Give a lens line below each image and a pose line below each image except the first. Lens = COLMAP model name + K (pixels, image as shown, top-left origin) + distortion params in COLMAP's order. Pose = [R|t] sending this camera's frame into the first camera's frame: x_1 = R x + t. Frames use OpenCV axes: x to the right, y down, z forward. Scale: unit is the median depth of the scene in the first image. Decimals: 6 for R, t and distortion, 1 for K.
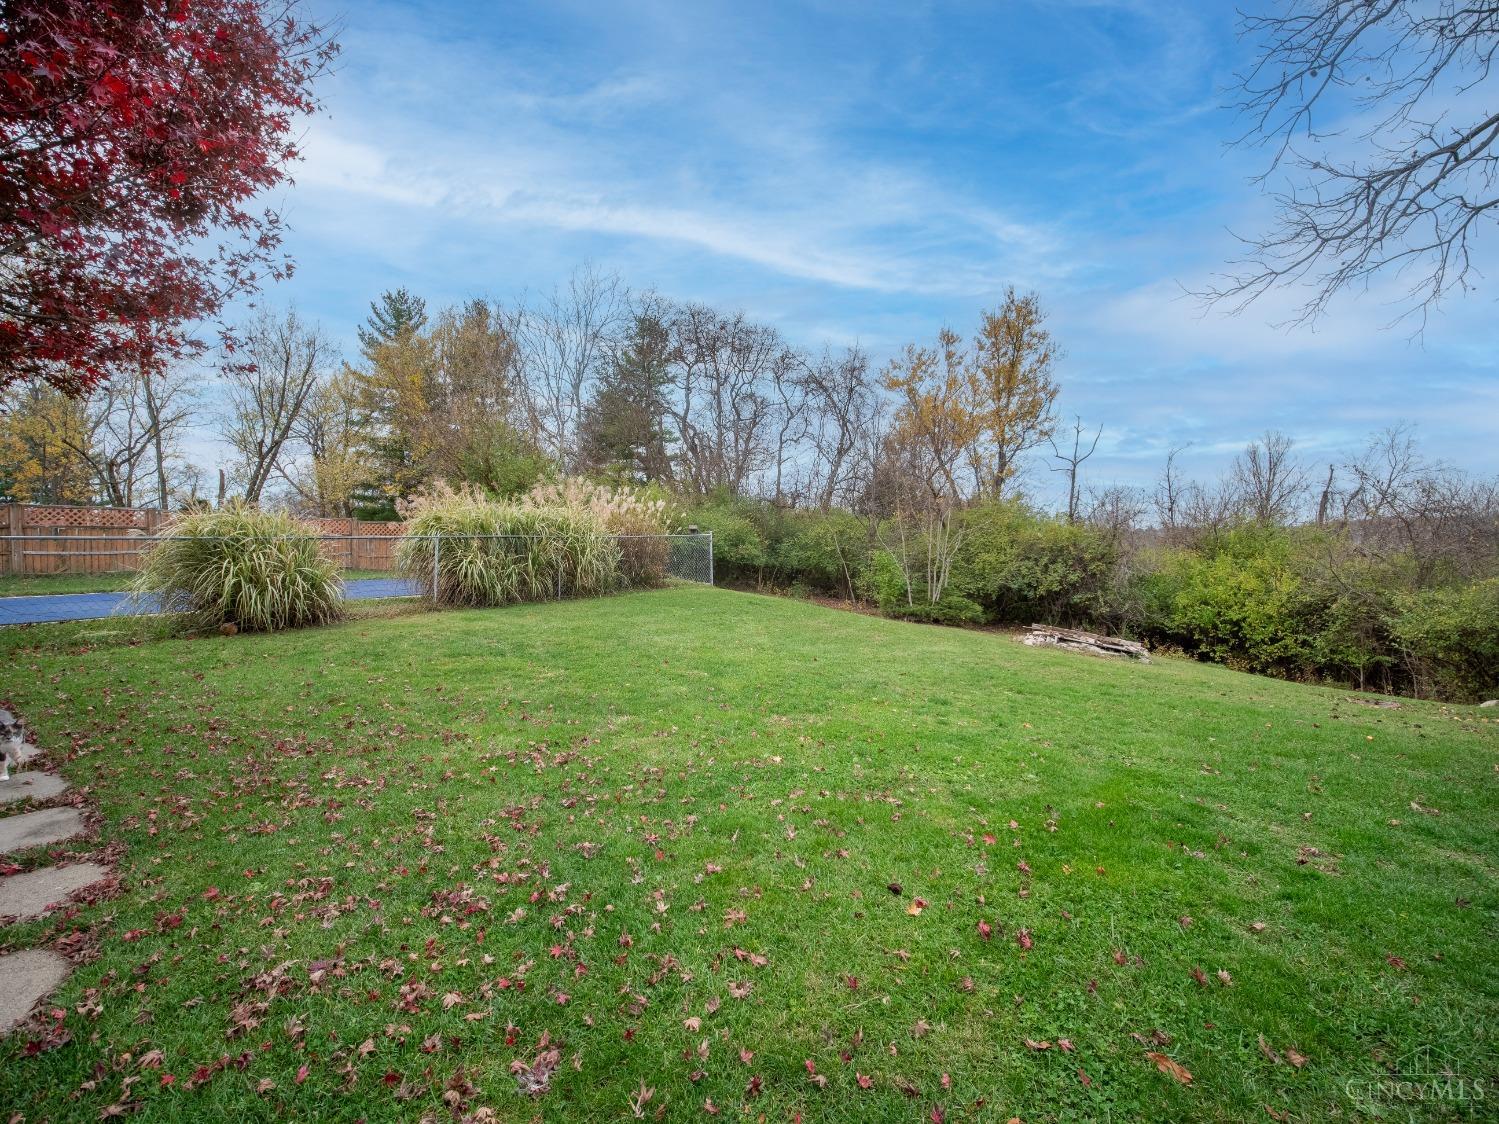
lens RADIAL K [[679.2, 0, 749.5], [0, 679.2, 562.0], [0, 0, 1]] dist [-0.005208, -0.000911]
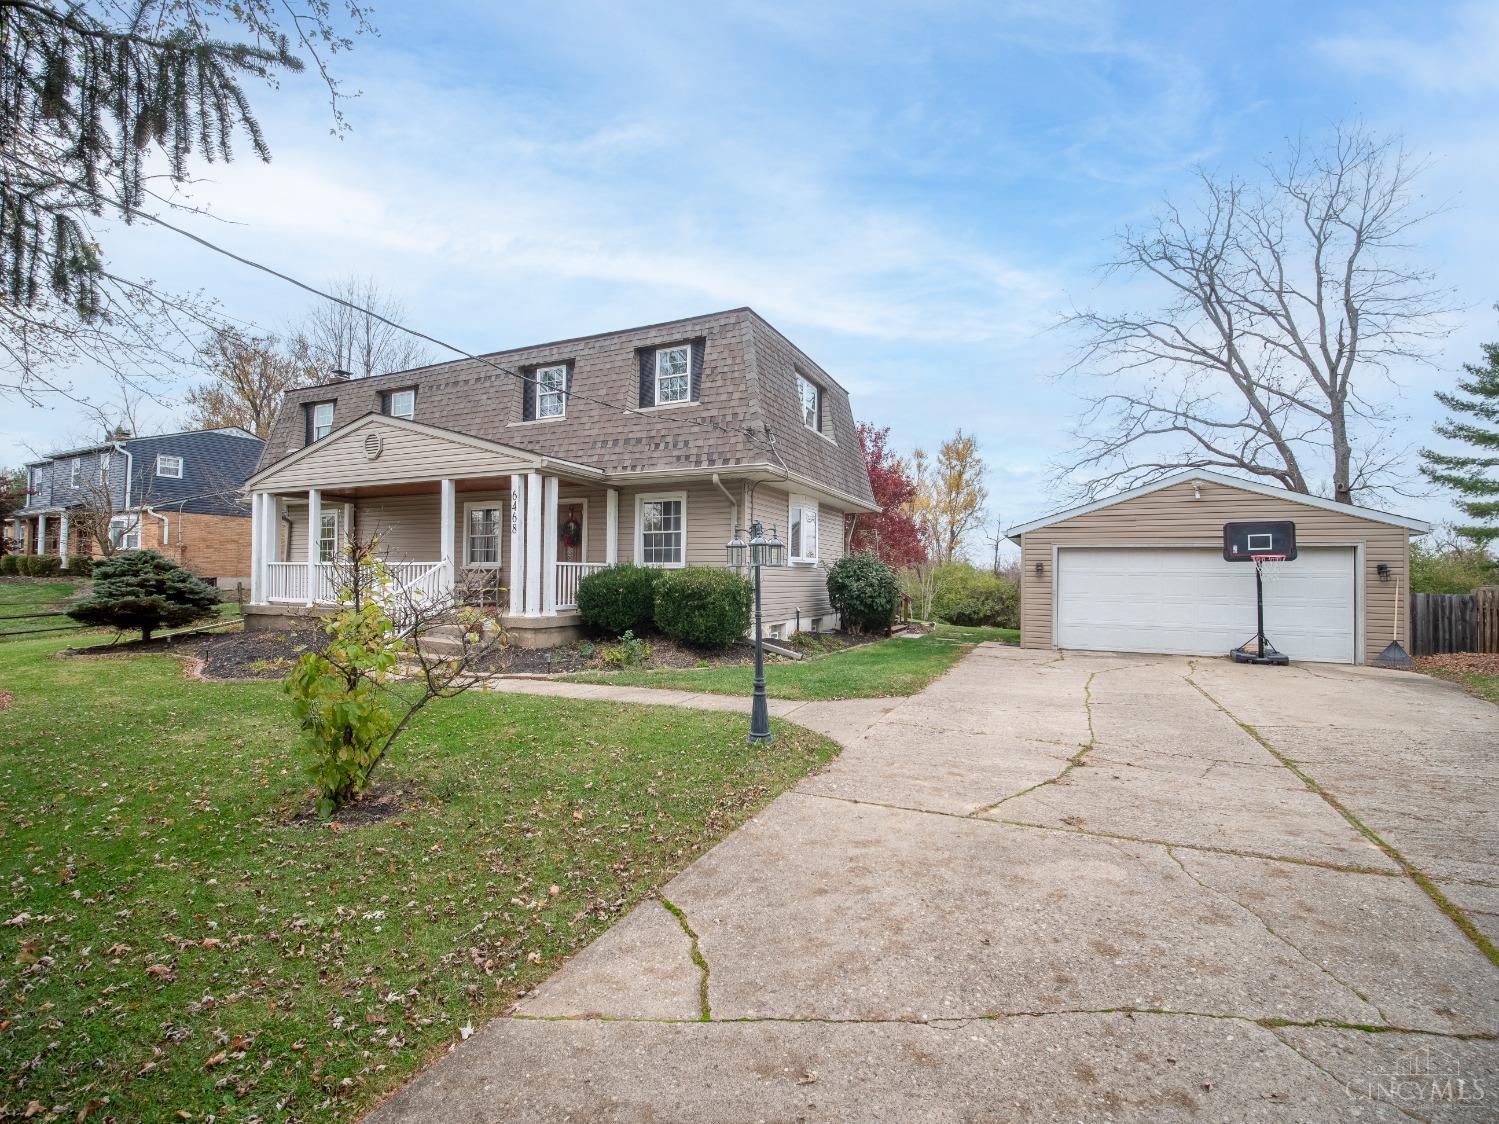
lens RADIAL K [[679.2, 0, 749.5], [0, 679.2, 562.0], [0, 0, 1]] dist [-0.005208, -0.000911]
pose [[0.994949, 0.023477, 0.097601, -0.260658], [-0.017956, 0.998209, -0.057069, 0.010468], [-0.098766, 0.055028, 0.993588, -0.535937]]
